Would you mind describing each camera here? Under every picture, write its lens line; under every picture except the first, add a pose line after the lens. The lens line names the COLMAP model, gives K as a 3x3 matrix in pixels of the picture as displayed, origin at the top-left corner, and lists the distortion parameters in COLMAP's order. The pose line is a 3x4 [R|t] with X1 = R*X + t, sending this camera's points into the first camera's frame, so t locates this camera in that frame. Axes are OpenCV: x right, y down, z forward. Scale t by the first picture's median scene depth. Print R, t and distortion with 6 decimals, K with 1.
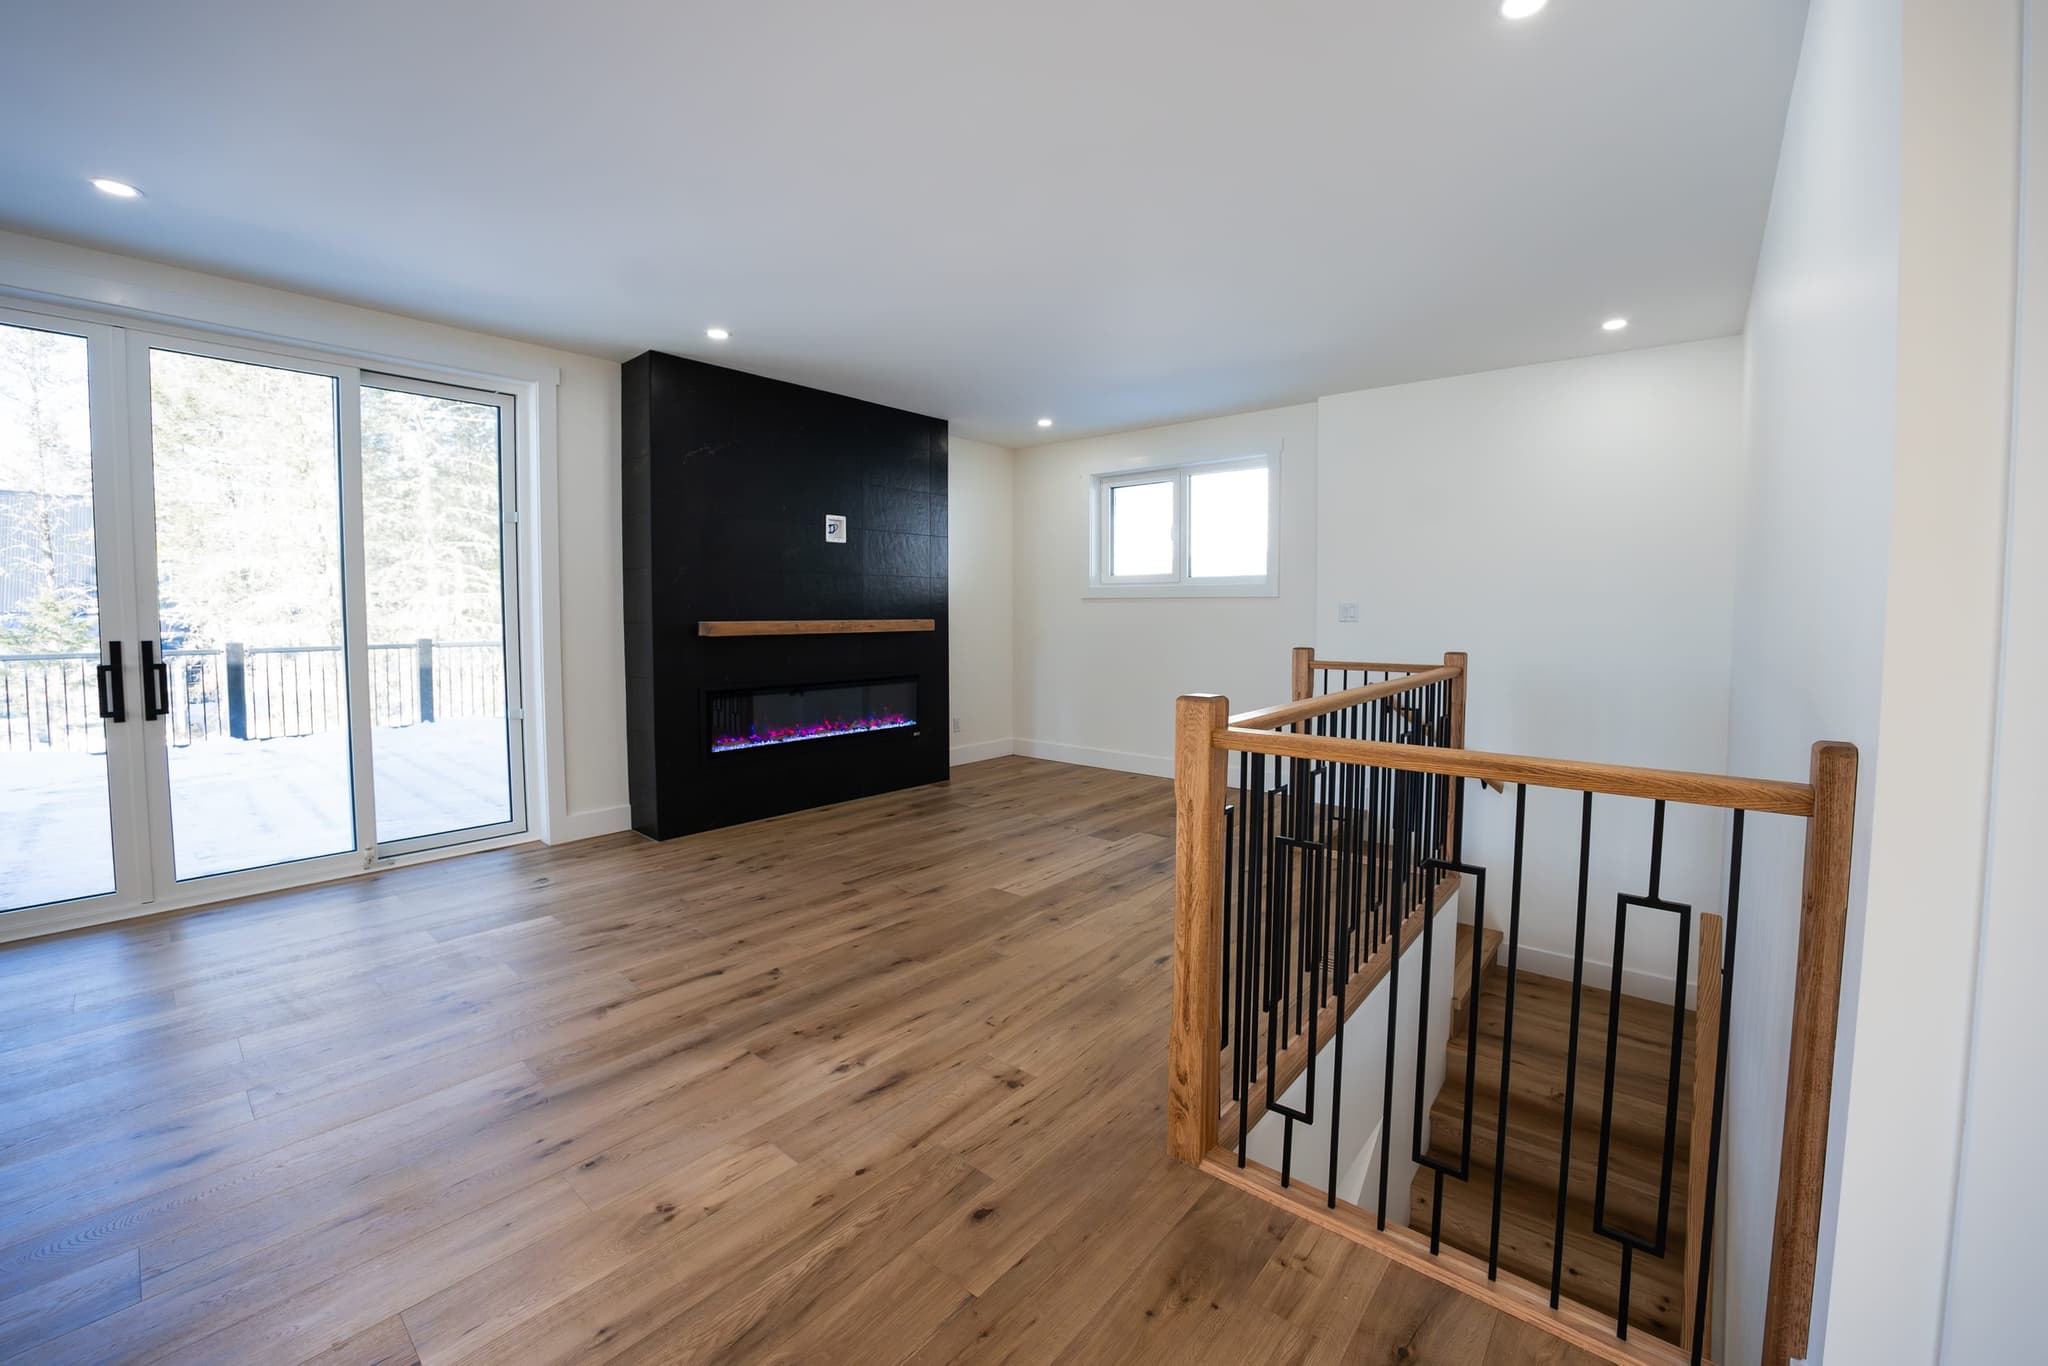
lens RADIAL K [[845.8, 0, 1024.0], [0, 845.8, 683.0], [0, 0, 1]] dist [-0.002276, -0.000281]
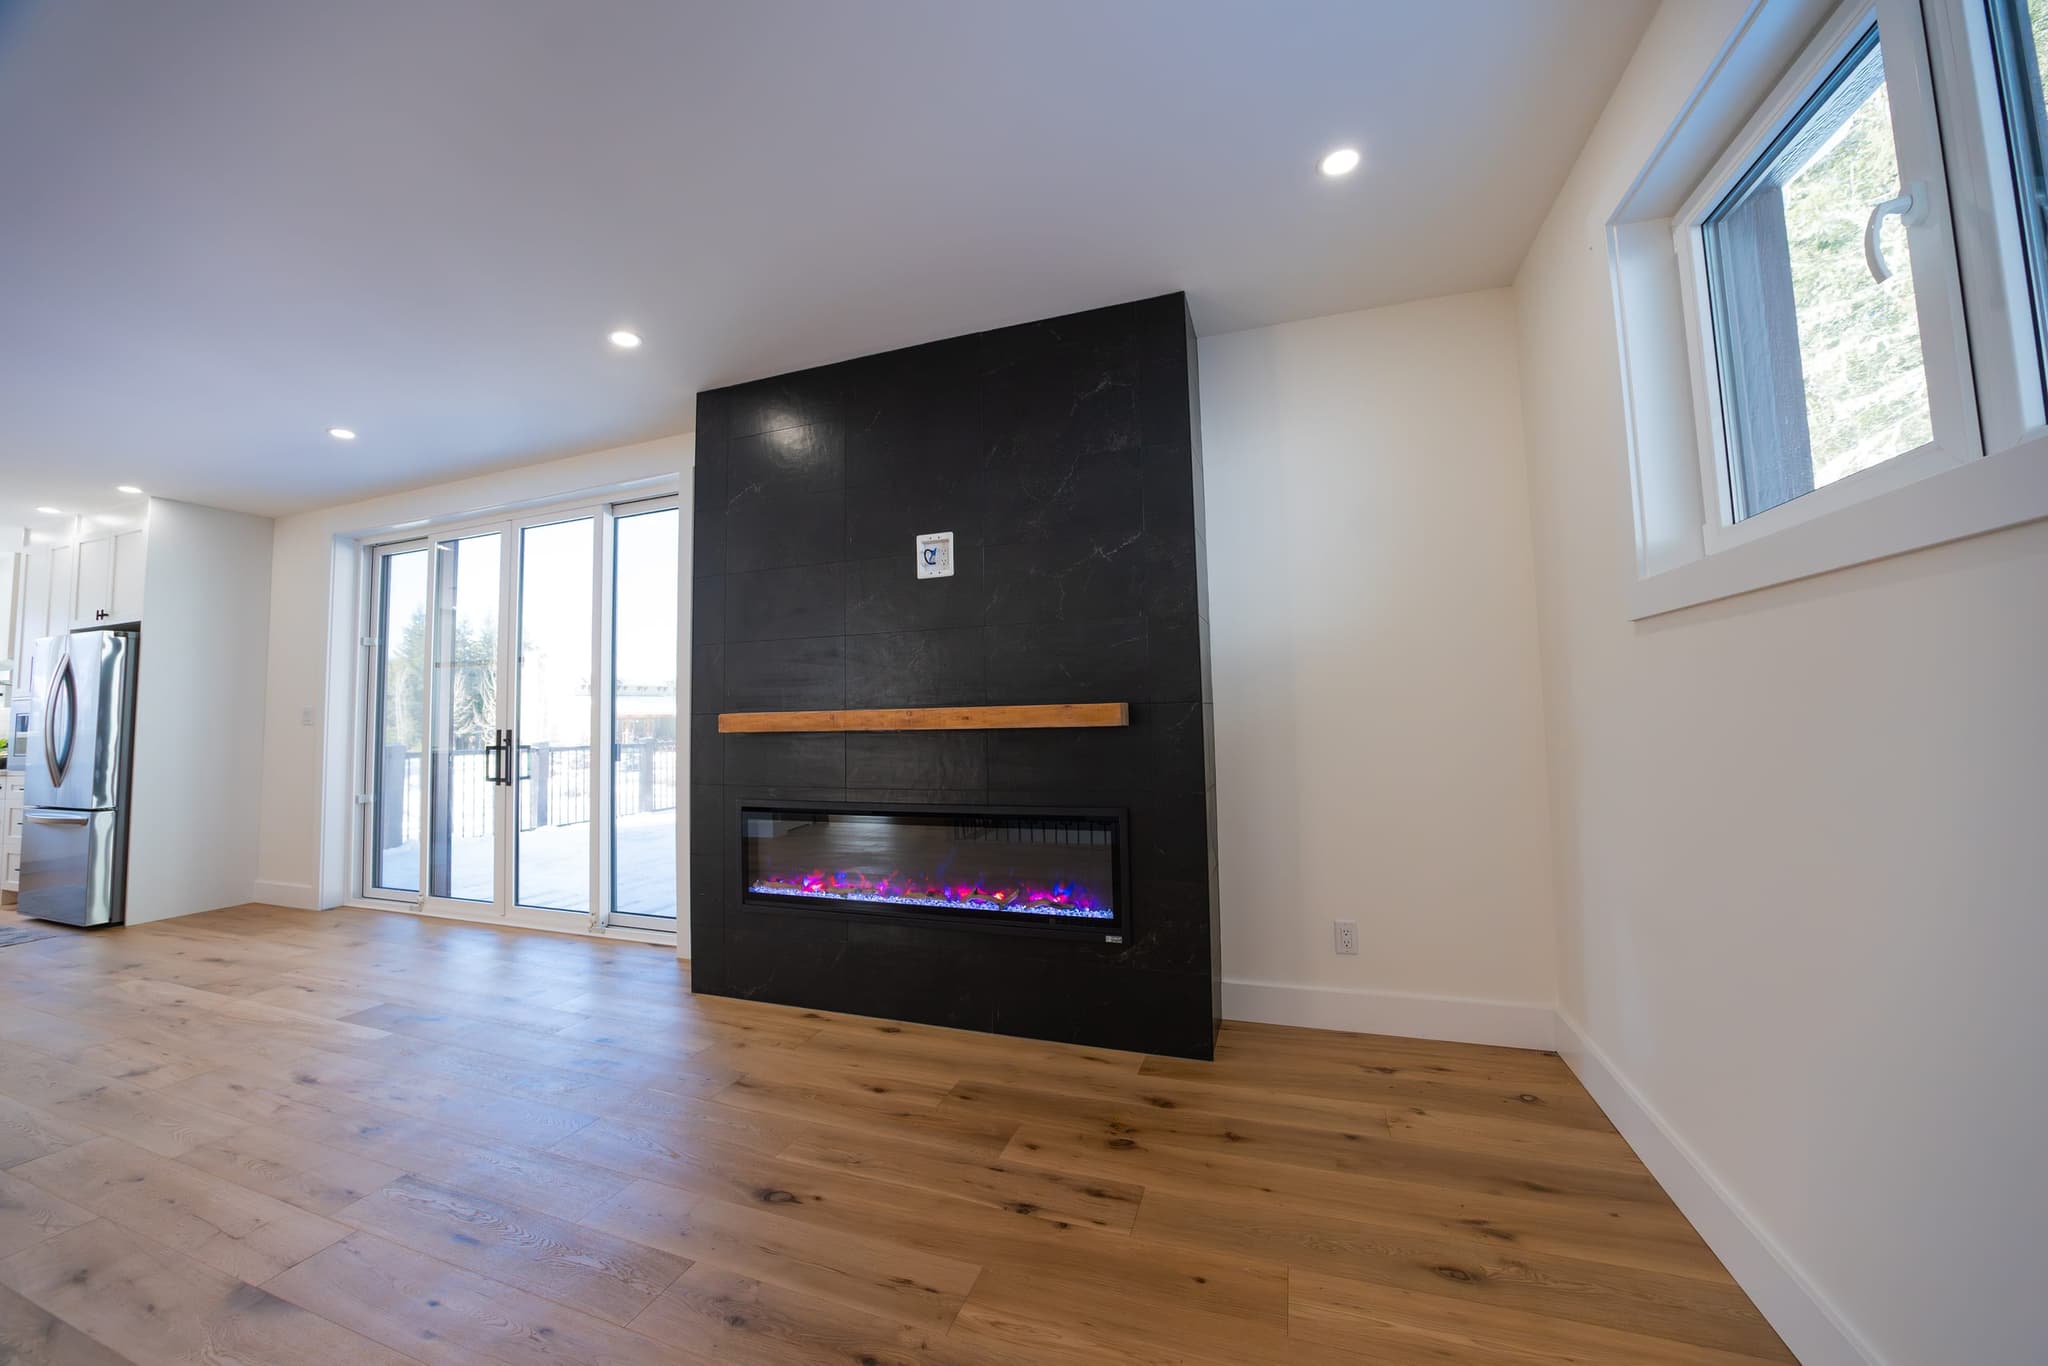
lens RADIAL K [[746.0, 0, 1024.0], [0, 746.0, 683.0], [0, 0, 1]] dist [-0.040529, 0.006083]
pose [[0.360865, -0.050586, -0.931245, 0.288324], [-0.060846, 0.995123, -0.077634, -0.056127], [0.930631, 0.084678, 0.356027, 0.886639]]
